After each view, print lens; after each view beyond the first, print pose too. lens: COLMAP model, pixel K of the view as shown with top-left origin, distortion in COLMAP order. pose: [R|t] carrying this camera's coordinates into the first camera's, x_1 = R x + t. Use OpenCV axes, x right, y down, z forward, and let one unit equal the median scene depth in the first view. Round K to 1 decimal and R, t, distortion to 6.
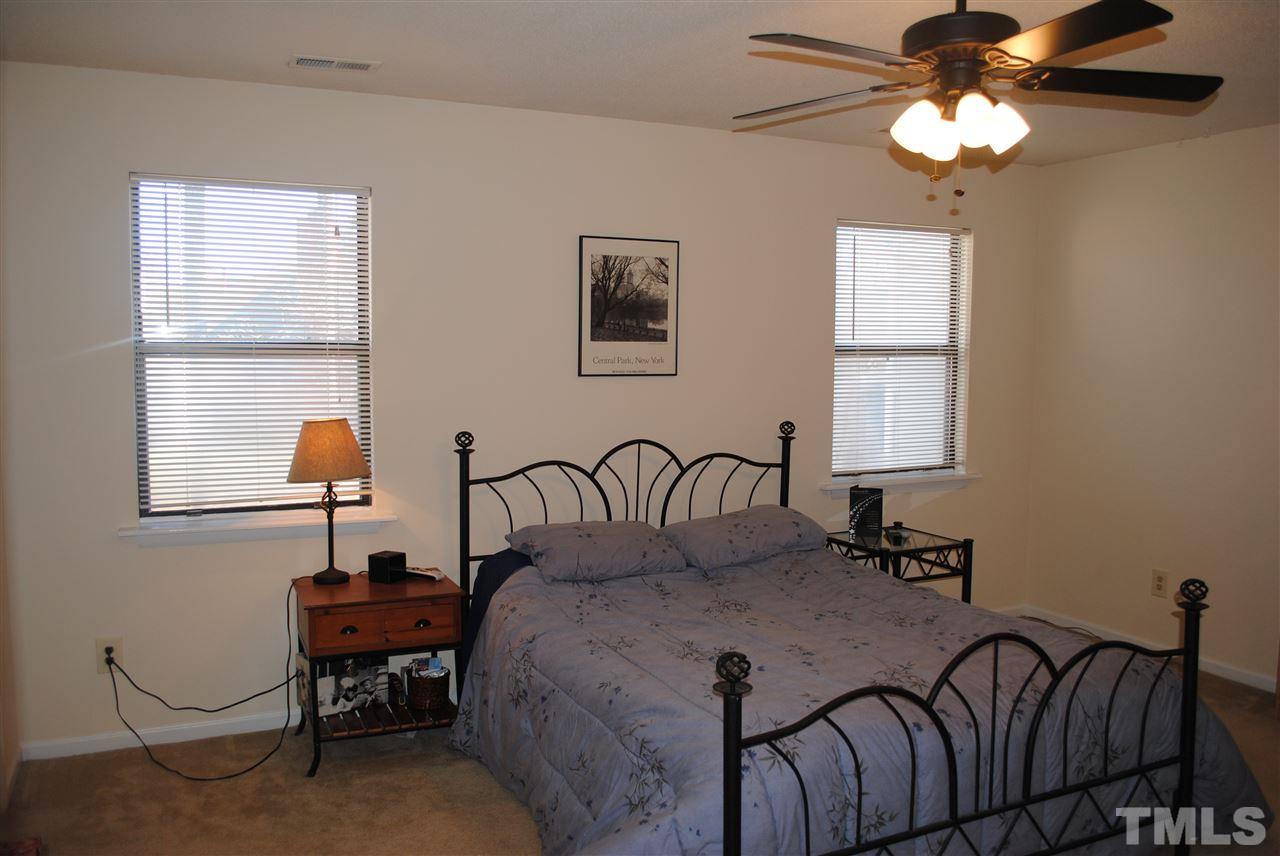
lens RADIAL K [[1007.3, 0, 641.8], [0, 1007.3, 423.3], [0, 0, 1]] dist [-0.067787, -0.006532]
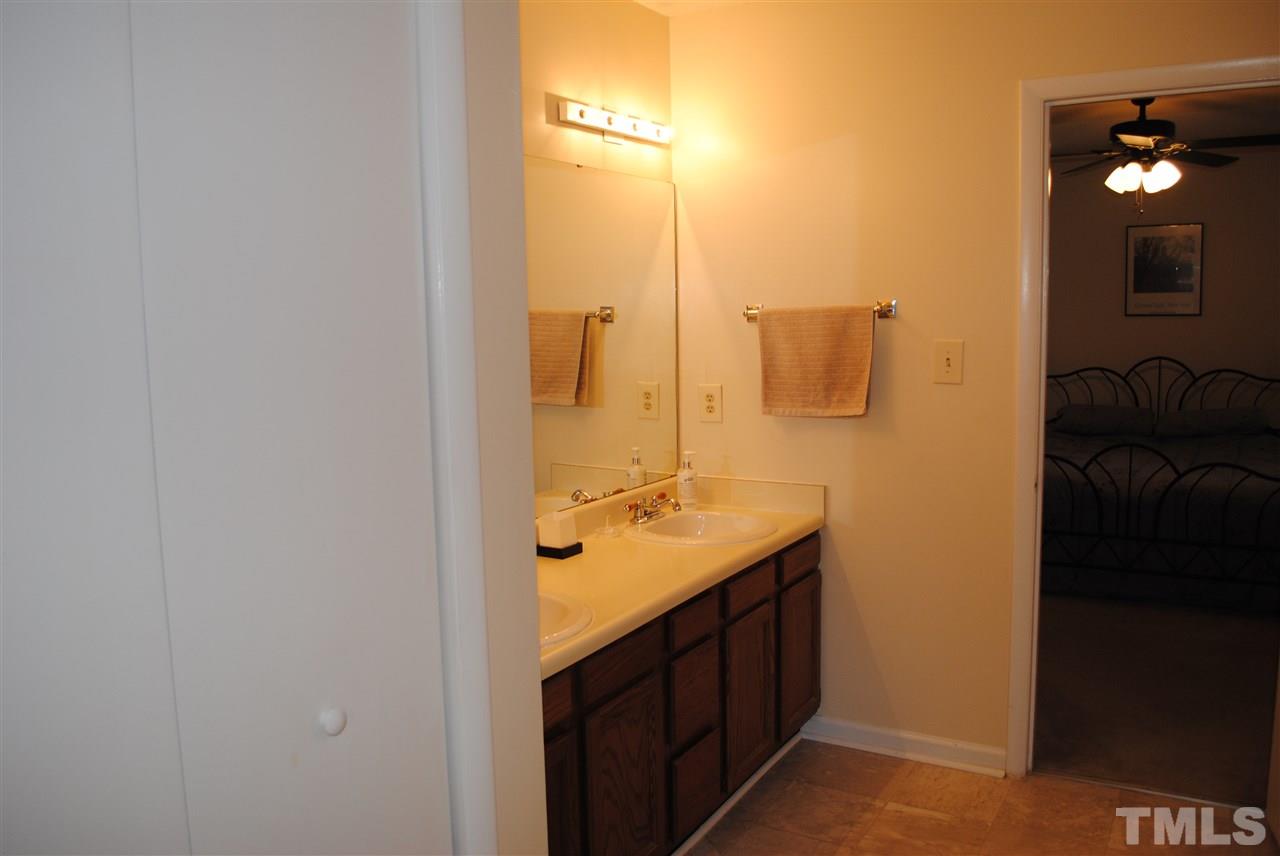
lens RADIAL K [[1007.3, 0, 644.5], [0, 1007.3, 427.0], [0, 0, 1]] dist [-0.067787, -0.006532]
pose [[0.558040, 0.079472, -0.826000, 0.812893], [-0.036657, 0.996793, 0.071139, 0.044675], [0.829004, -0.009420, 0.559163, -0.494628]]
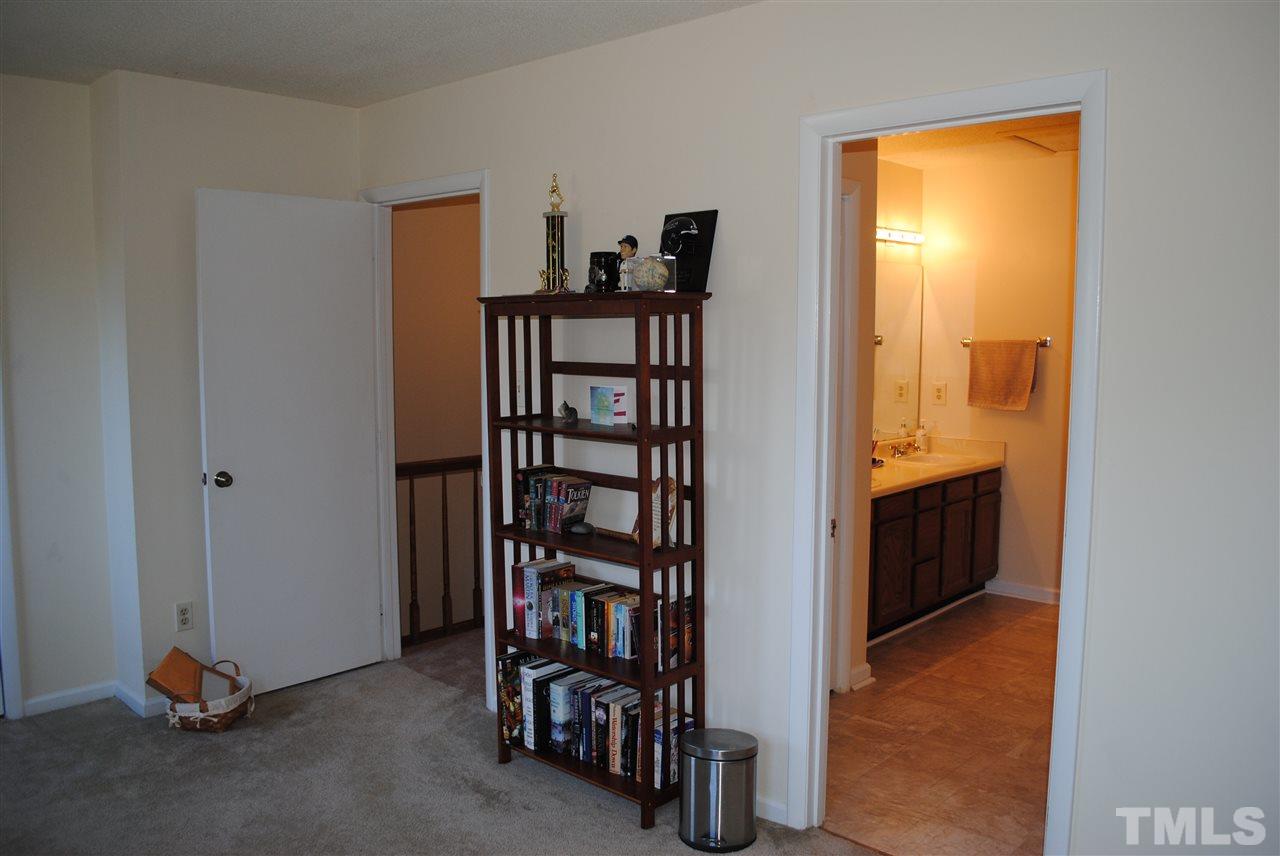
lens RADIAL K [[1007.3, 0, 636.6], [0, 1007.3, 428.7], [0, 0, 1]] dist [-0.067787, -0.006532]
pose [[0.370202, 0.082370, -0.925292, 1.711344], [-0.069393, 0.995730, 0.060877, 0.098660], [0.926356, 0.041672, 0.374338, -1.241800]]
